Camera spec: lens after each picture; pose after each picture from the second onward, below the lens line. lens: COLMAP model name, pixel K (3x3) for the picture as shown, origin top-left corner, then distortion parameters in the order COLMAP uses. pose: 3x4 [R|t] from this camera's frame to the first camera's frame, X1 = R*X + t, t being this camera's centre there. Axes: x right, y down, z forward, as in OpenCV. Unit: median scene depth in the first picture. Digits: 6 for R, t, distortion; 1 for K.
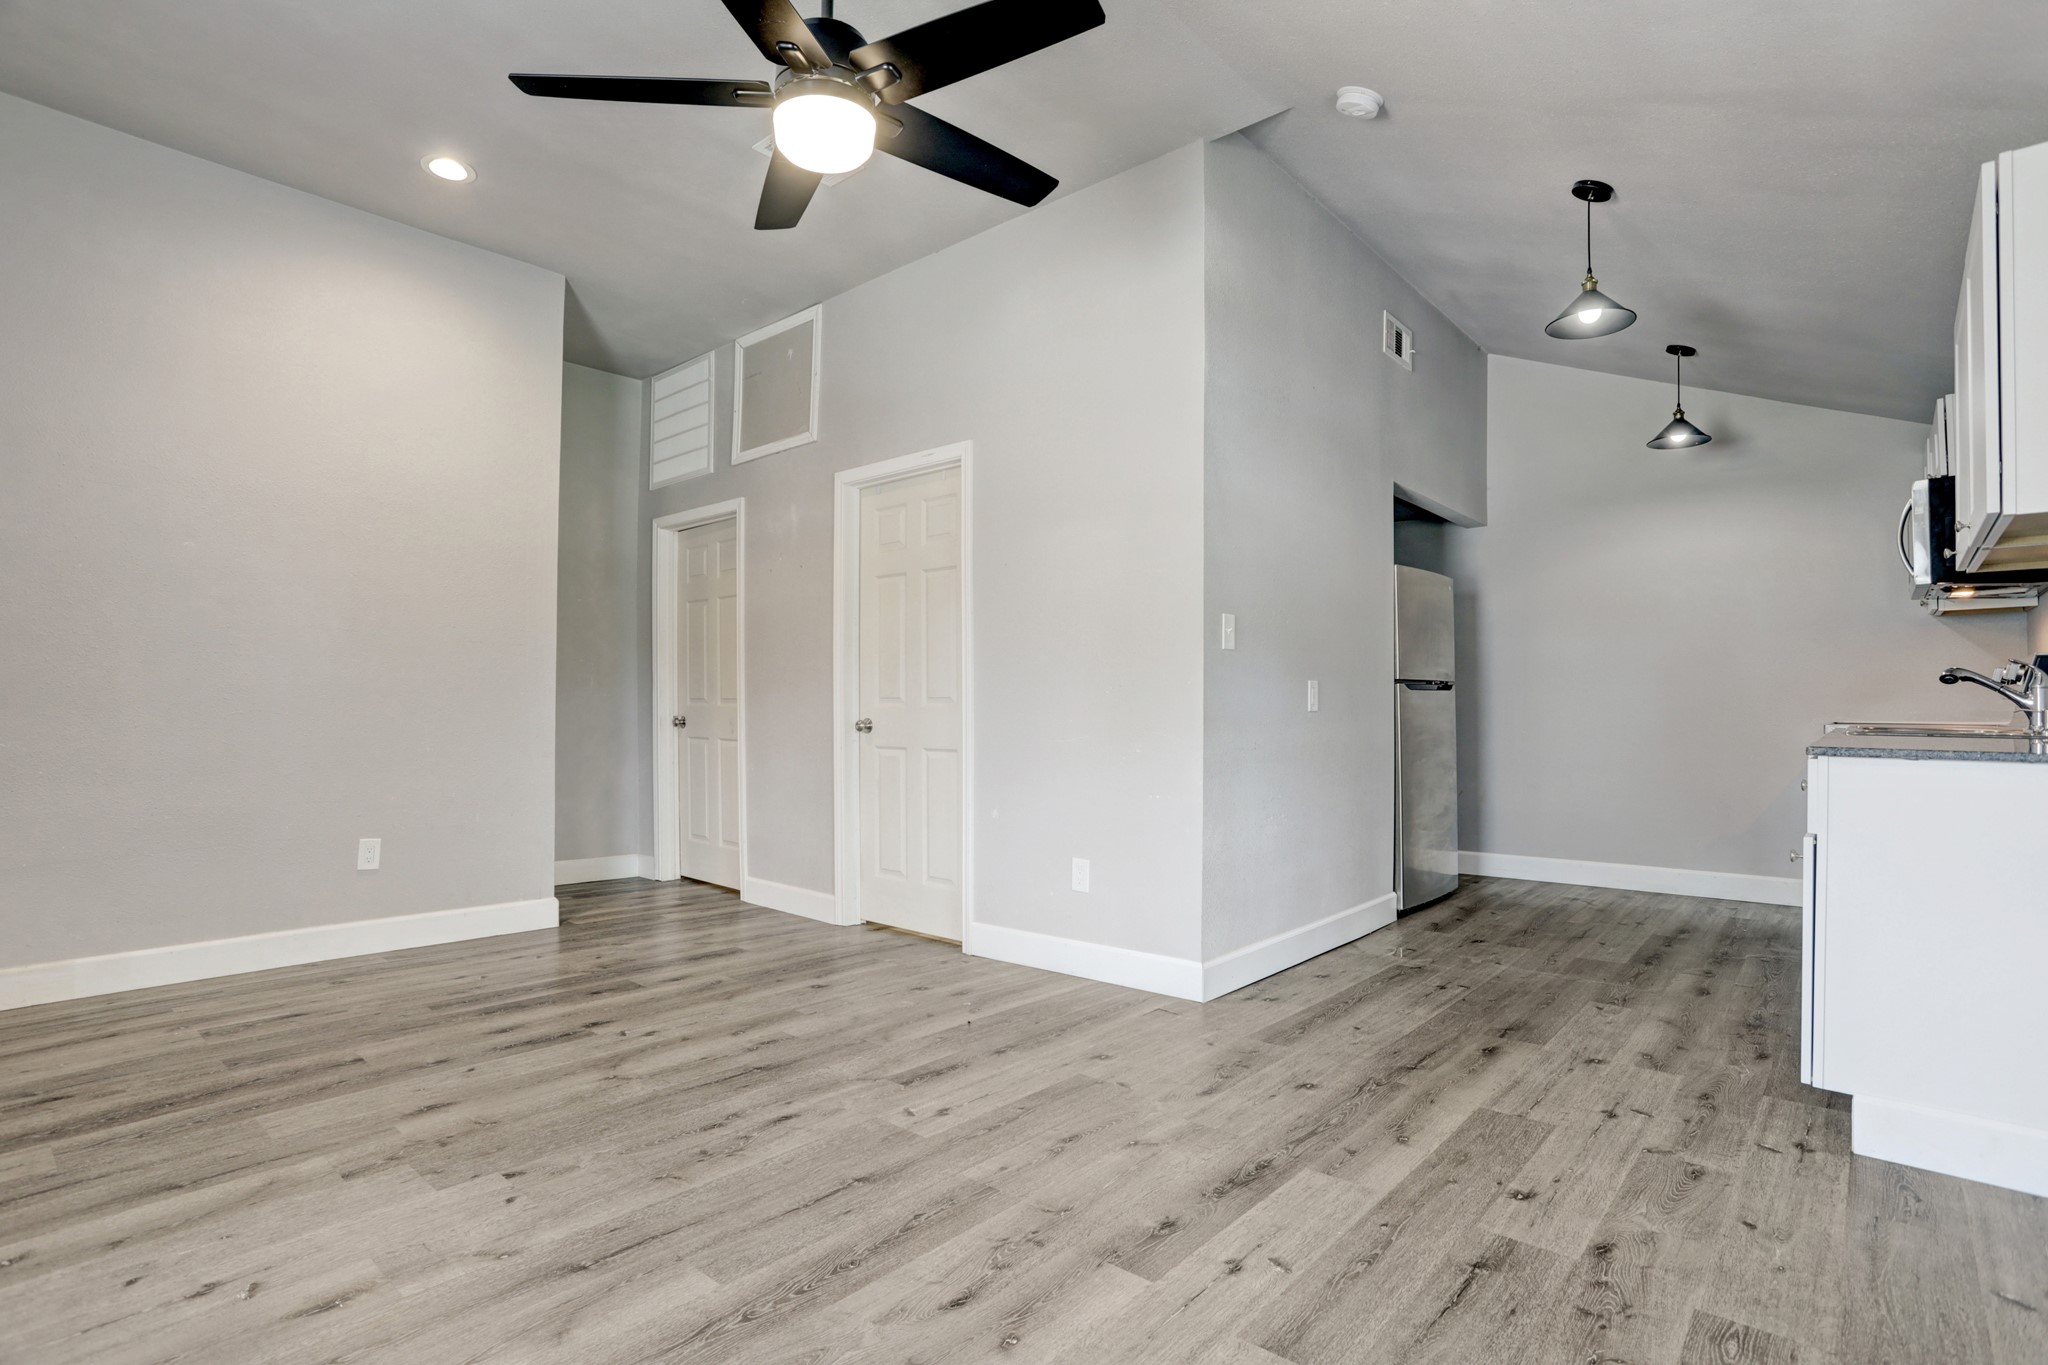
lens RADIAL K [[1002.6, 0, 1019.9], [0, 1002.6, 707.5], [0, 0, 1]] dist [-0.050201, 0.000410]
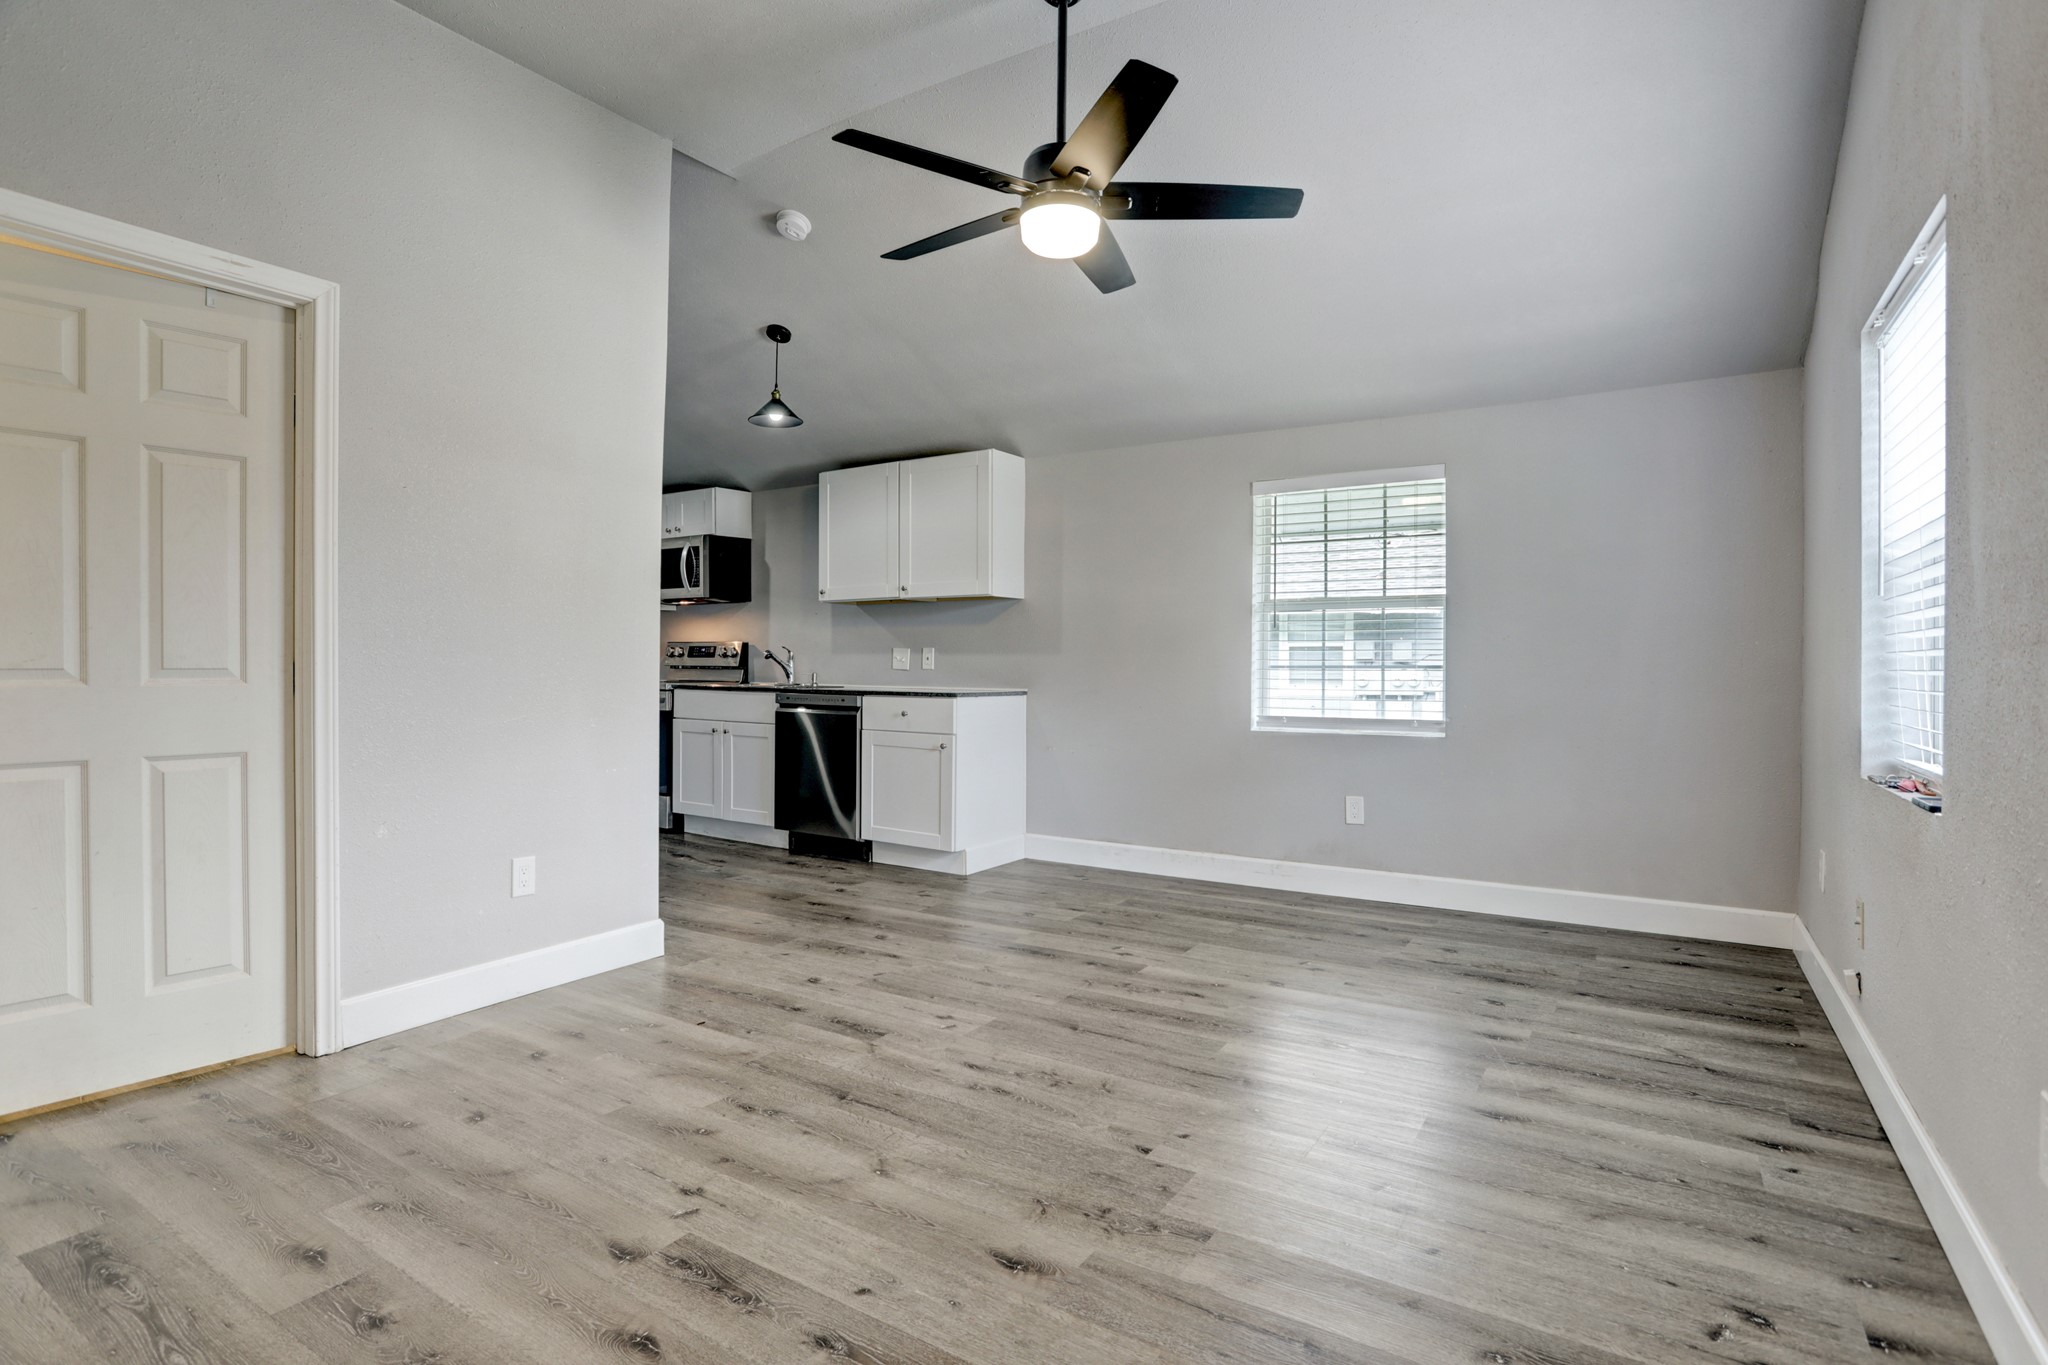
lens RADIAL K [[1010.5, 0, 1010.5], [0, 1010.5, 675.9], [0, 0, 1]] dist [-0.031496, 0.000480]
pose [[-0.138376, -0.017036, 0.990233, -1.159429], [-0.008074, 0.999838, 0.016073, -0.030259], [-0.990347, -0.005771, -0.138491, 0.968732]]
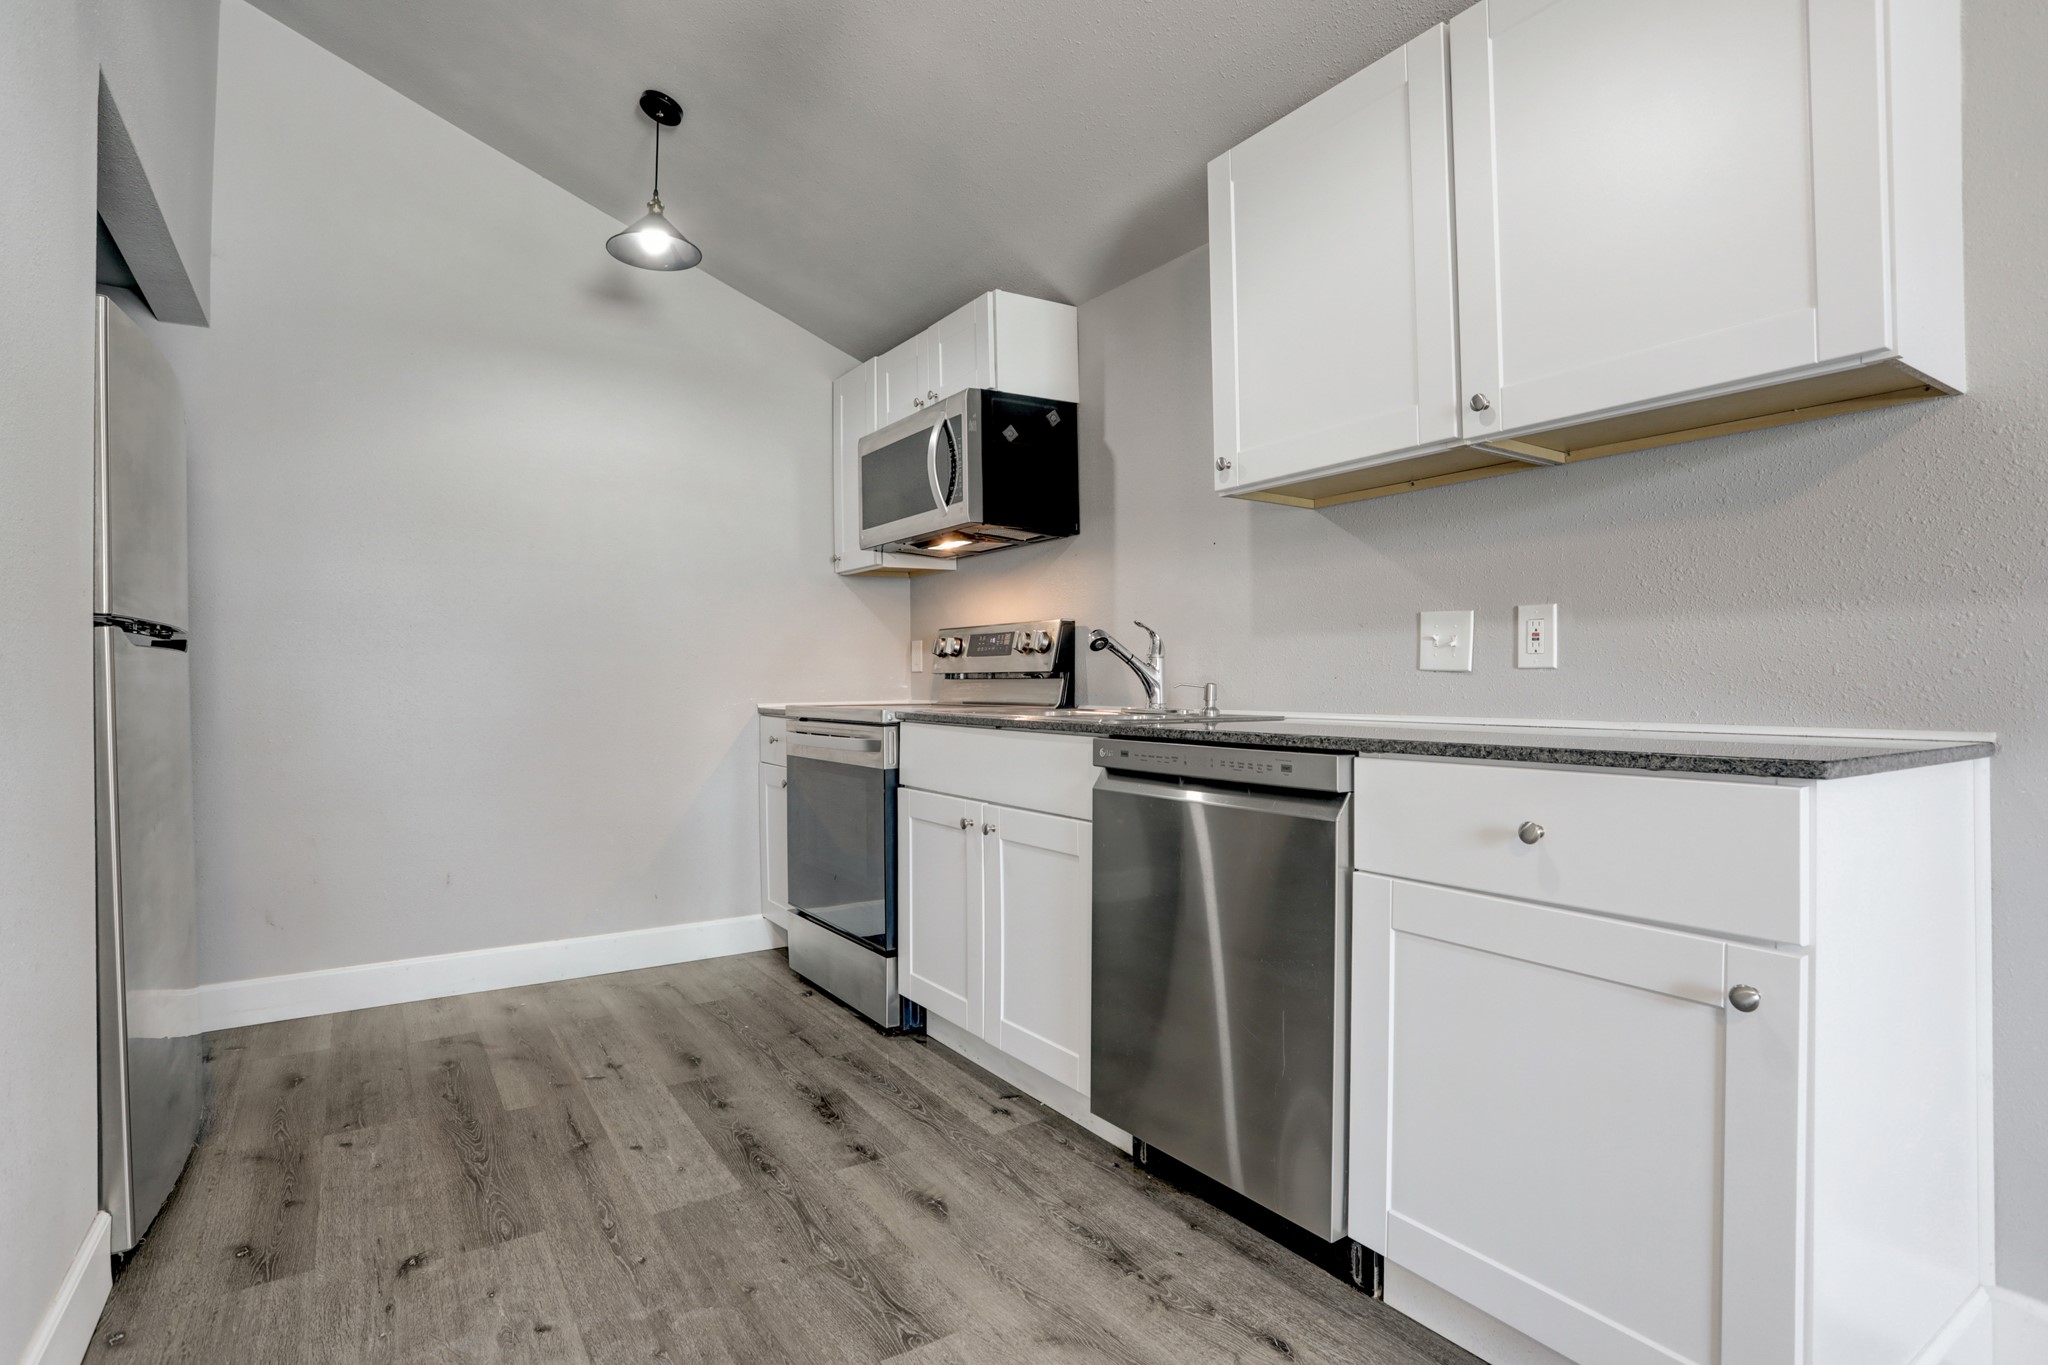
lens RADIAL K [[1010.5, 0, 1010.5], [0, 1010.5, 675.9], [0, 0, 1]] dist [-0.031496, 0.000480]
pose [[0.277396, -0.002849, 0.960751, 0.219378], [0.008193, 0.999966, 0.000600, -0.005182], [-0.960721, 0.007705, 0.277410, 1.009660]]
